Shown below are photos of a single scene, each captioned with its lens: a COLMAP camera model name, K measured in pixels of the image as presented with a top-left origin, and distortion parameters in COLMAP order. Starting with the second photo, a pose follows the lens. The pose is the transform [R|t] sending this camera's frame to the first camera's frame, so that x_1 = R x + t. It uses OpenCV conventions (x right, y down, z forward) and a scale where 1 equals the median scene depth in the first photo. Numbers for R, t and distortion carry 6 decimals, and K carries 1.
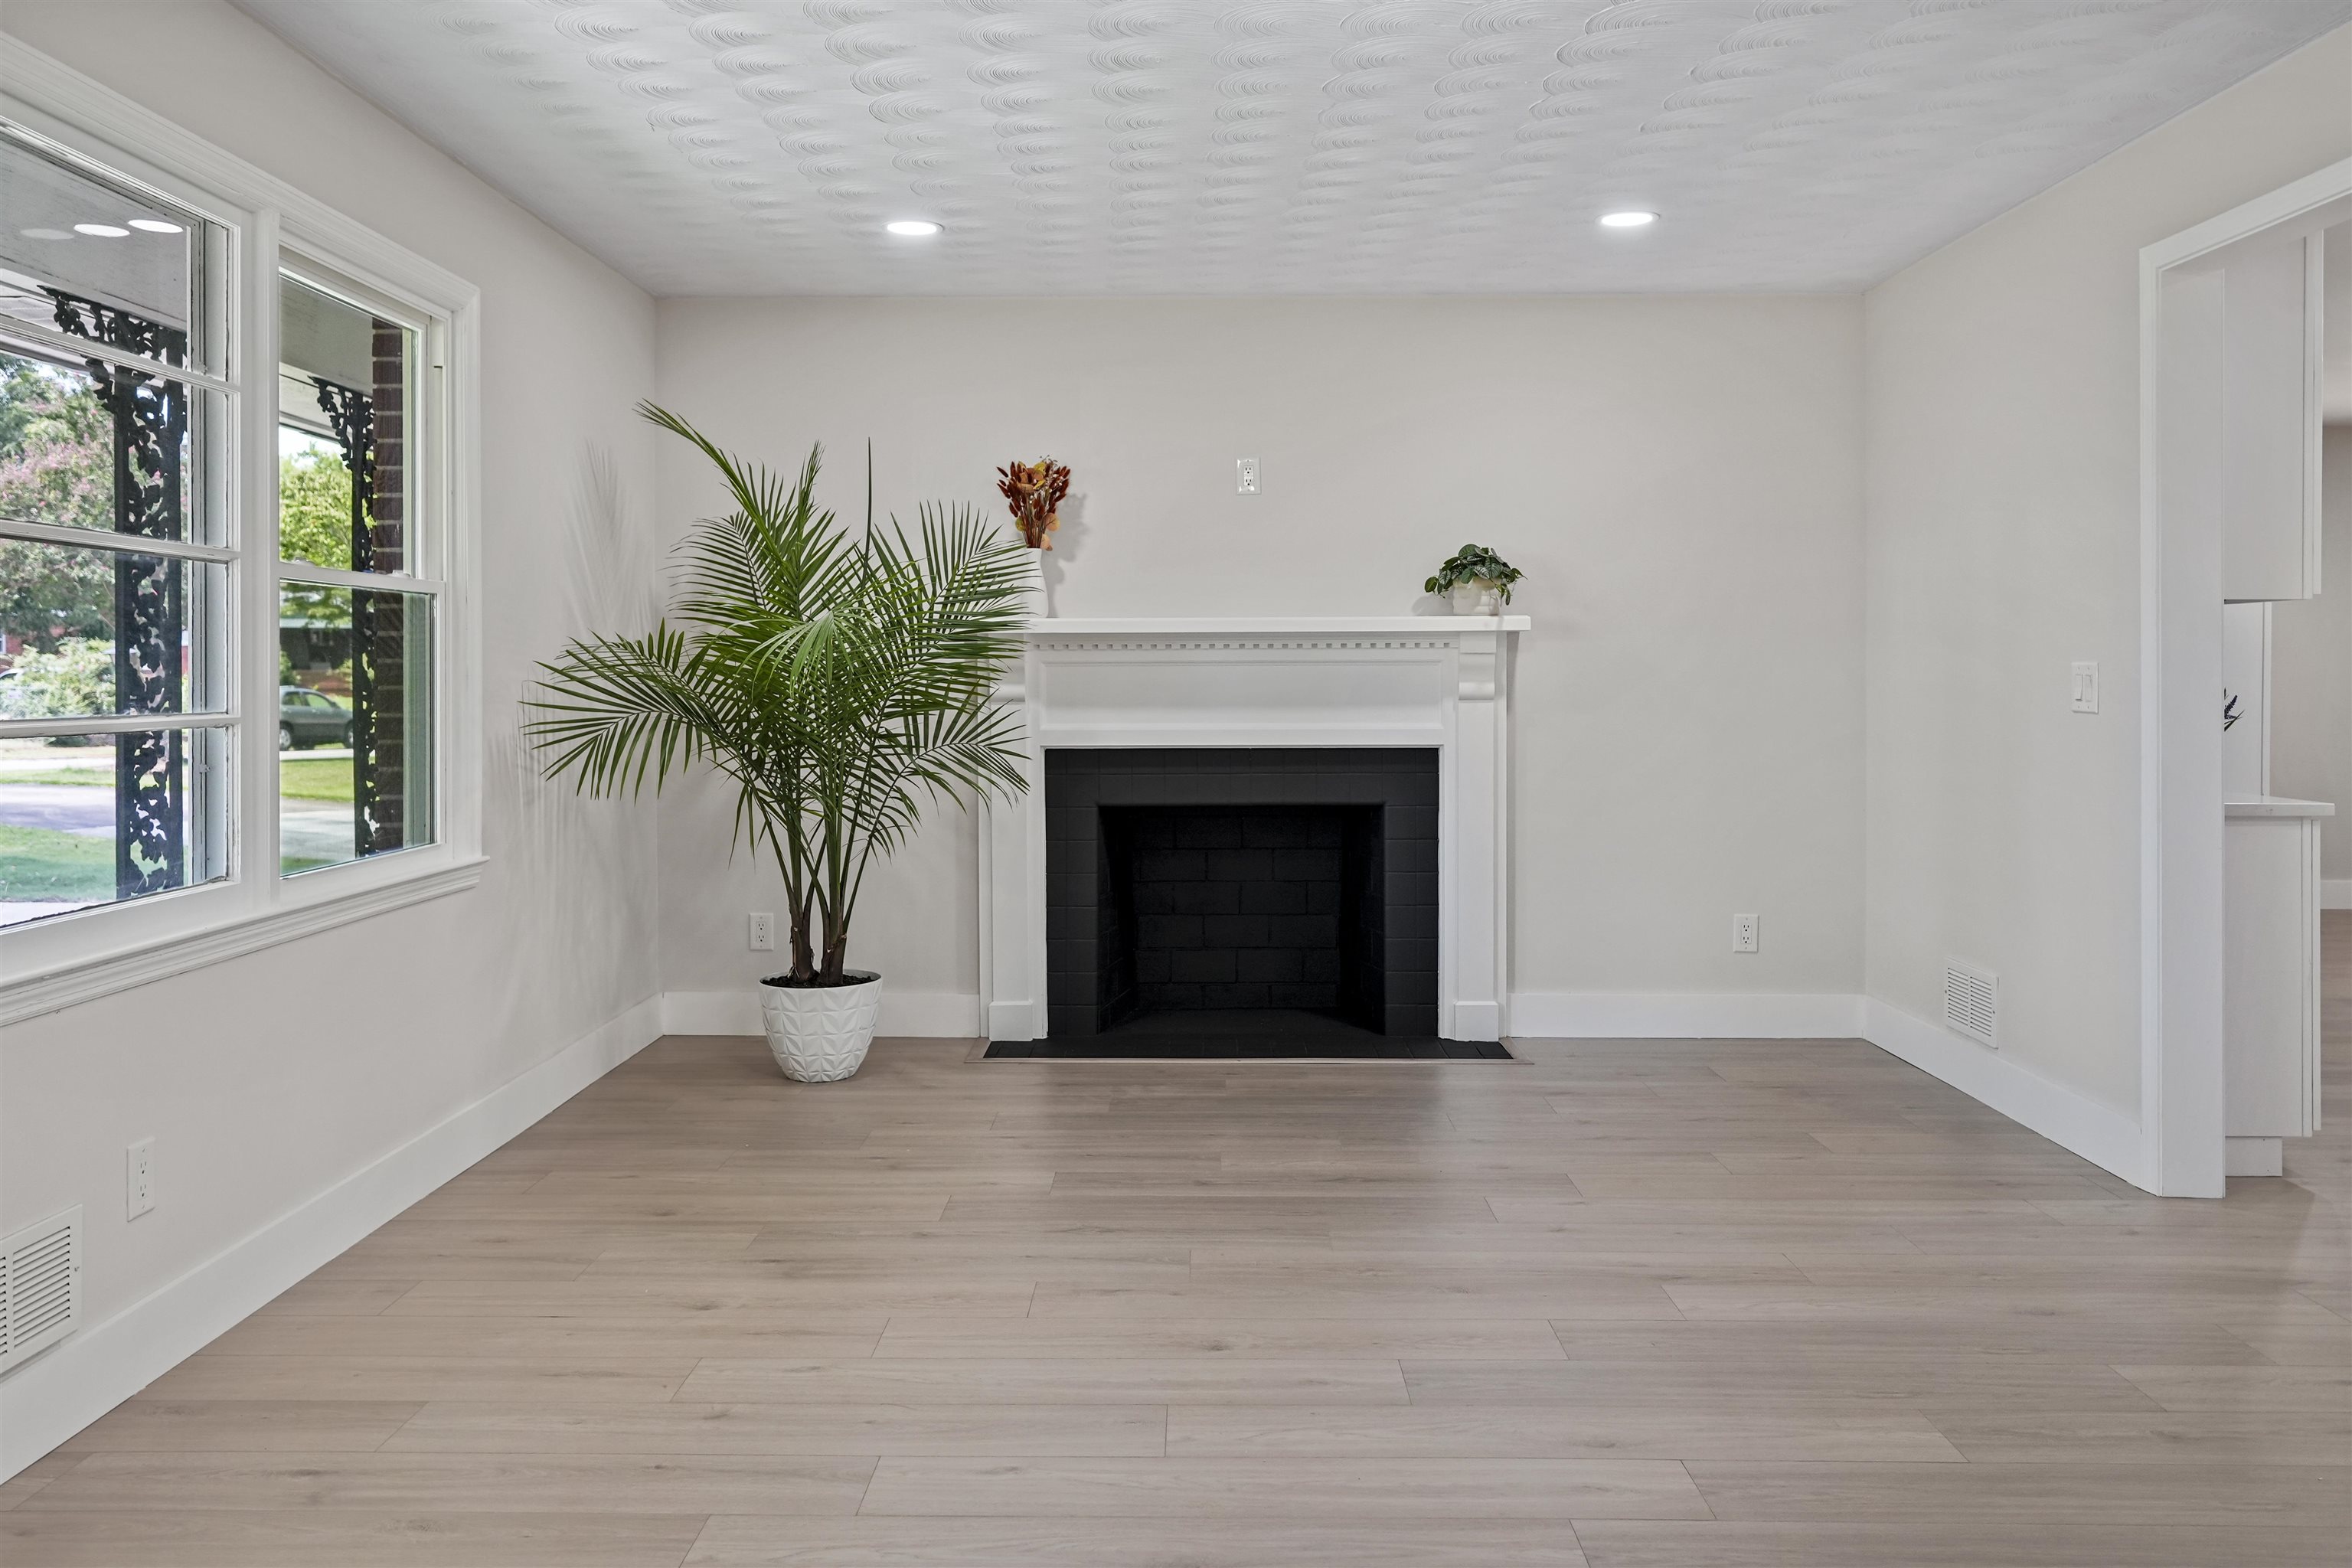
lens RADIAL K [[1823.2, 0, 1167.6], [0, 1823.2, 658.1], [0, 0, 1]] dist [0.003016, 0.001990]
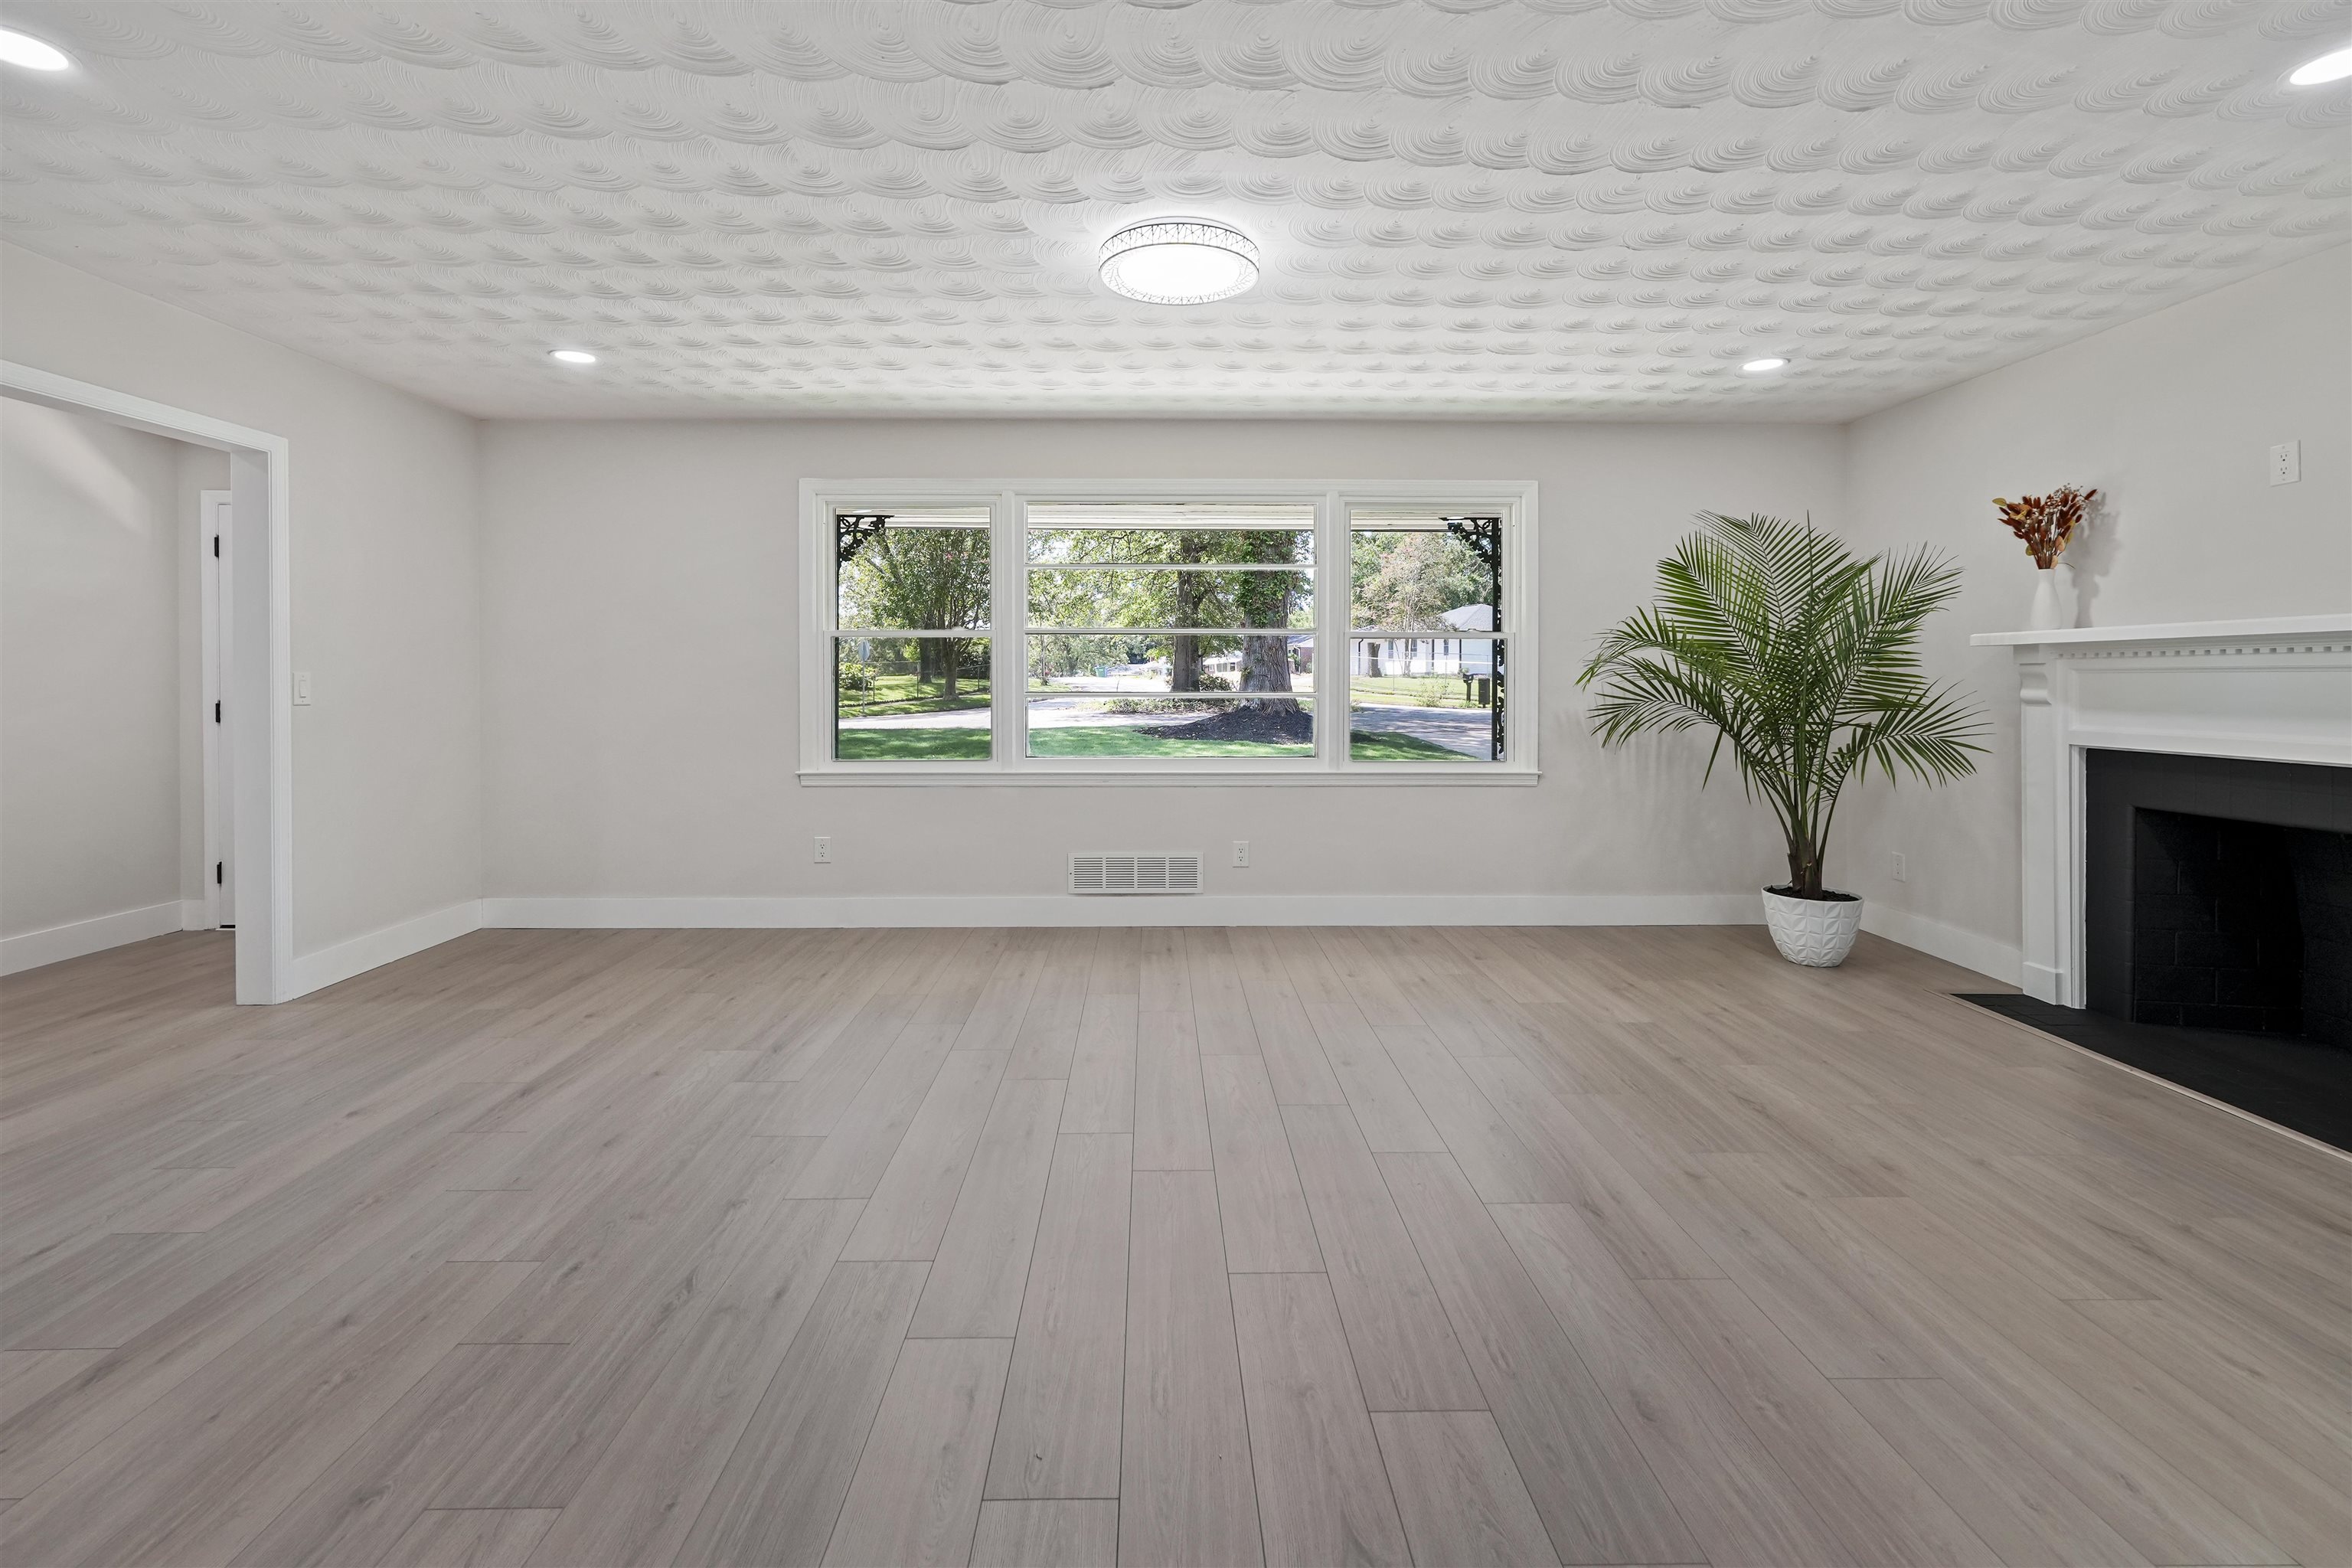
lens RADIAL K [[1044.7, 0, 1166.6], [0, 1044.7, 673.9], [0, 0, 1]] dist [0.001082, 0.000268]
pose [[0.037172, -0.000336, -0.999309, 0.561733], [0.005922, 0.999982, -0.000116, 0.001681], [0.999291, -0.005913, 0.037173, 0.434782]]
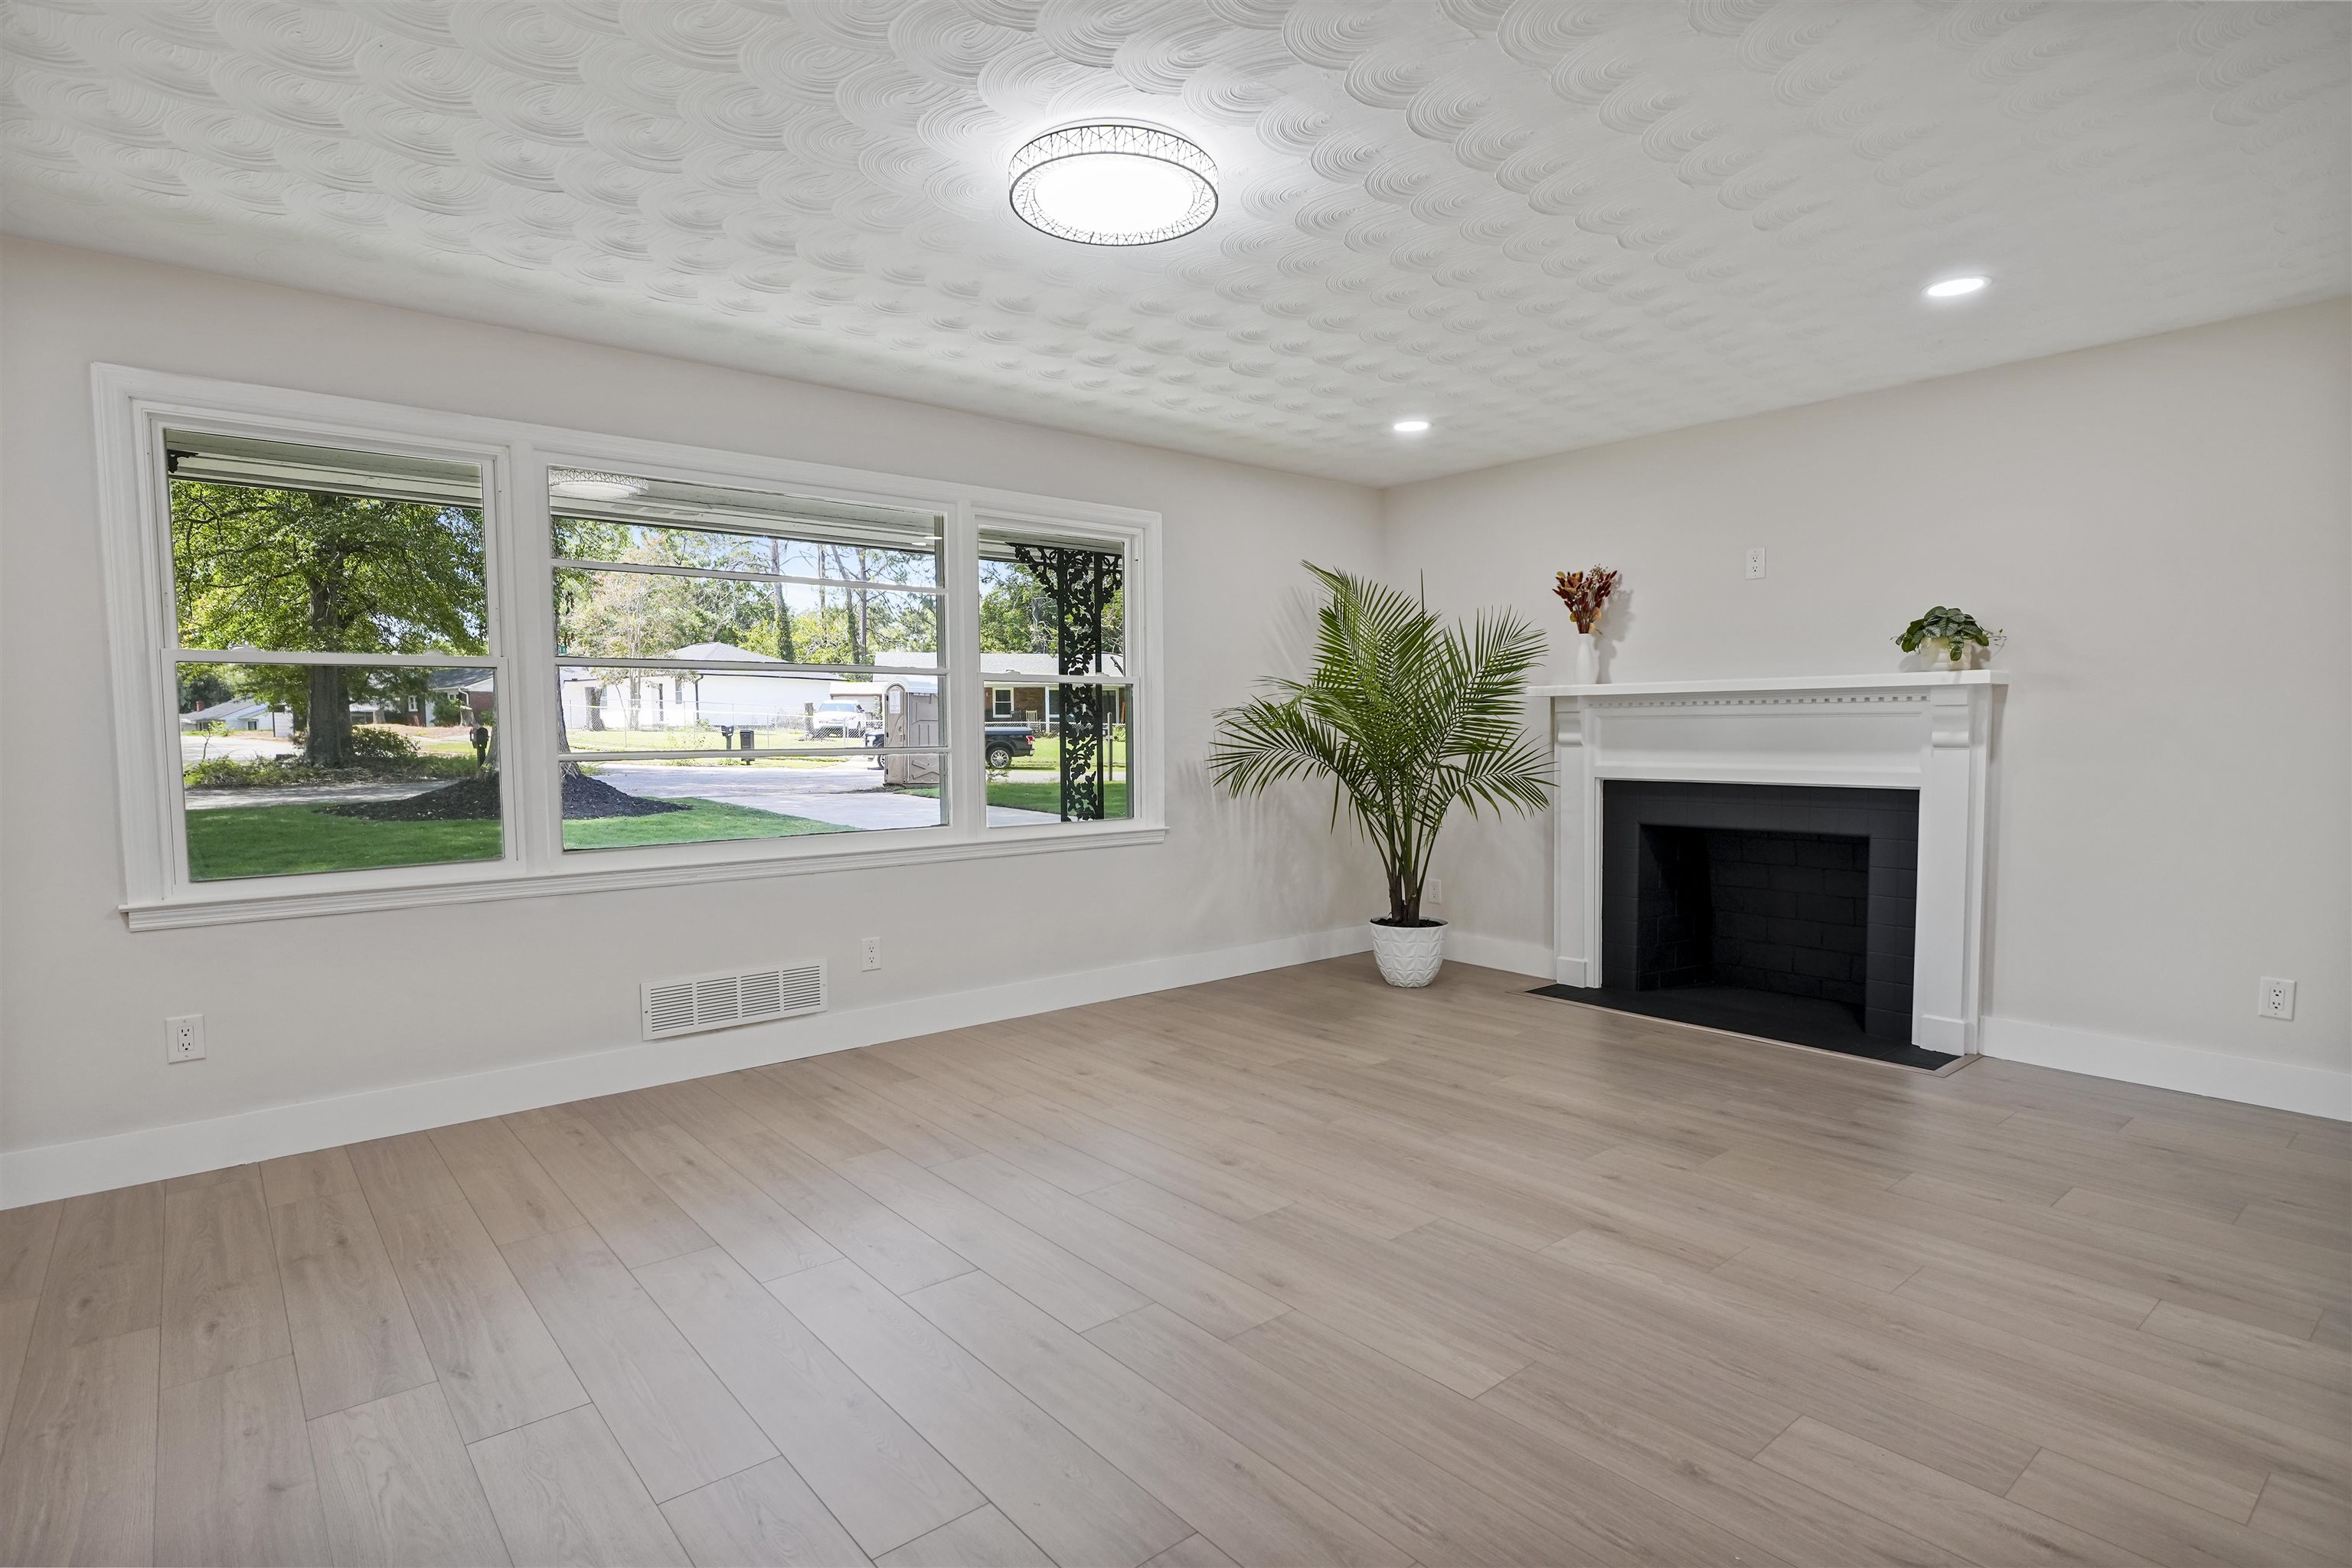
lens RADIAL K [[1195.9, 0, 1176.0], [0, 1195.9, 784.0], [0, 0, 1]] dist [0.002334, -0.000064]
pose [[0.658291, 0.034122, -0.751989, 0.411173], [0.010398, 0.998465, 0.054409, 0.000737], [0.752691, -0.043637, 0.656926, 0.172331]]
